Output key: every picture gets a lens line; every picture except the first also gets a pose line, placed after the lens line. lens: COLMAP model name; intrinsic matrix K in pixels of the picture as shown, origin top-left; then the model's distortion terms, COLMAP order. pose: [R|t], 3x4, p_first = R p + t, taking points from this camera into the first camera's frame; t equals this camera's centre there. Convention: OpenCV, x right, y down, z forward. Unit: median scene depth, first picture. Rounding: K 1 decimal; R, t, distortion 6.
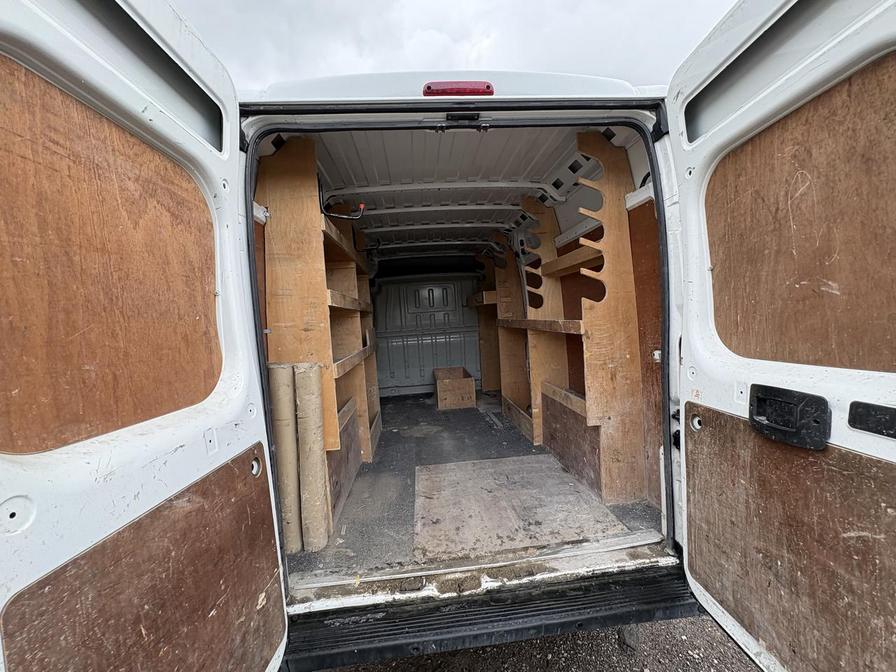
lens RADIAL K [[354.9, 0, 449.6], [0, 354.9, 336.8], [0, 0, 1]] dist [0.001419, 0.000228]
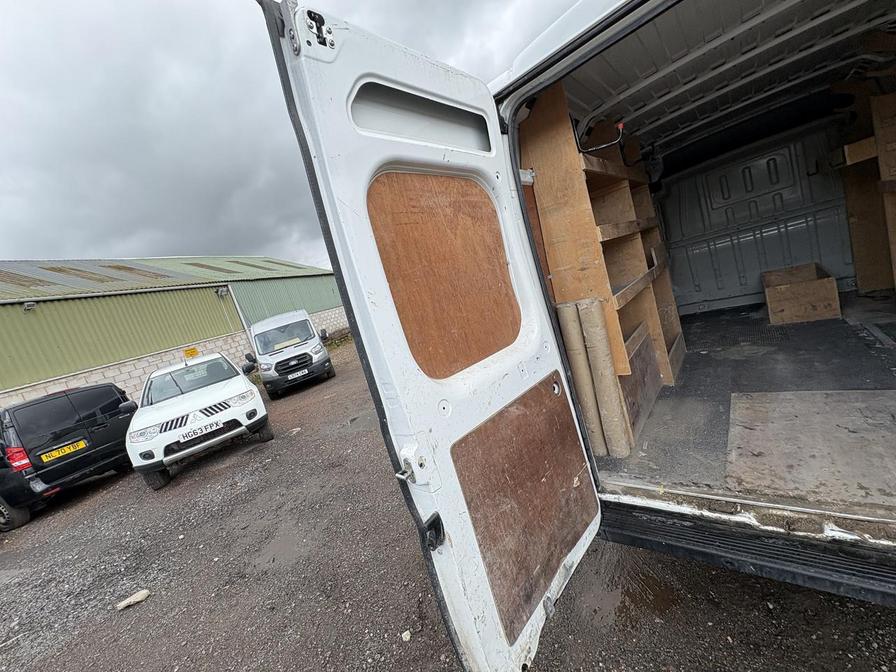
lens RADIAL K [[358.6, 0, 446.1], [0, 358.6, 339.4], [0, 0, 1]] dist [0.000783, 0.000356]
pose [[0.693423, -0.042921, -0.719251, 0.093479], [0.206578, 0.968161, 0.141385, -0.056774], [0.690283, -0.246621, 0.680211, -0.098031]]
